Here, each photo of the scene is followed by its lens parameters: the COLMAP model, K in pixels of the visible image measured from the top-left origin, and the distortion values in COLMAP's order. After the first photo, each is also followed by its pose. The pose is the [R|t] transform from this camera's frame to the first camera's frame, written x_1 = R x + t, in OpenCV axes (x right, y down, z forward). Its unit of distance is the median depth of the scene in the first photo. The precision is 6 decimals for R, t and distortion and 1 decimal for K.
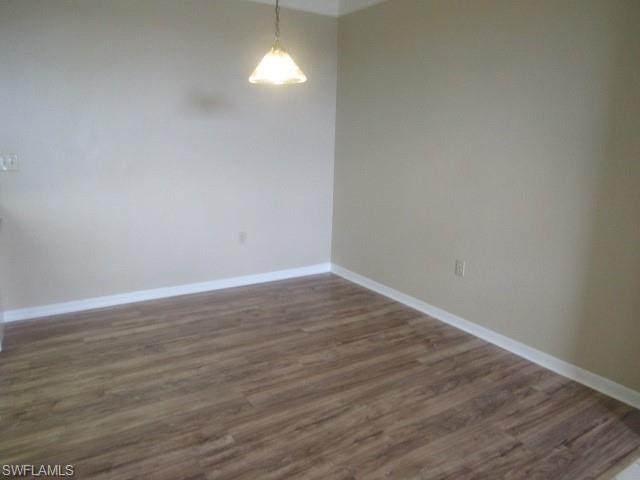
lens RADIAL K [[461.4, 0, 320.0], [0, 461.4, 240.0], [0, 0, 1]] dist [-0.021689, 0.007622]
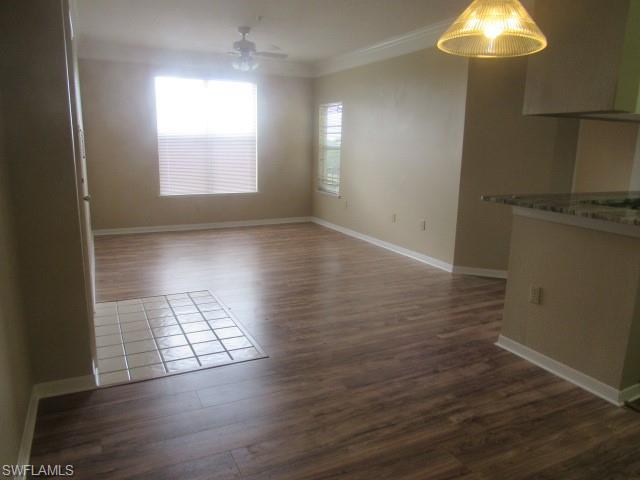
lens RADIAL K [[461.4, 0, 320.0], [0, 461.4, 240.0], [0, 0, 1]] dist [-0.021689, 0.007622]
pose [[-0.993116, -0.072199, 0.092238, 0.050692], [-0.028510, 0.912761, 0.407497, -0.383051], [-0.113613, 0.402063, -0.908536, 1.734065]]
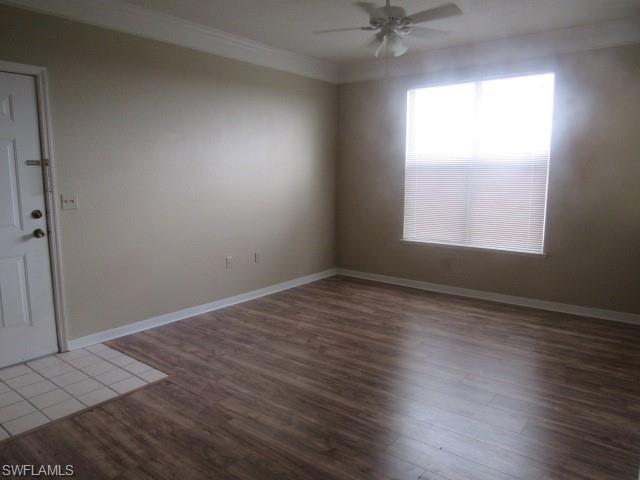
lens RADIAL K [[461.4, 0, 320.0], [0, 461.4, 240.0], [0, 0, 1]] dist [-0.021689, 0.007622]
pose [[-0.334377, -0.170057, 0.926970, -0.690035], [0.191925, 0.950687, 0.243639, -0.037670], [-0.922690, 0.259376, -0.285250, 0.006664]]
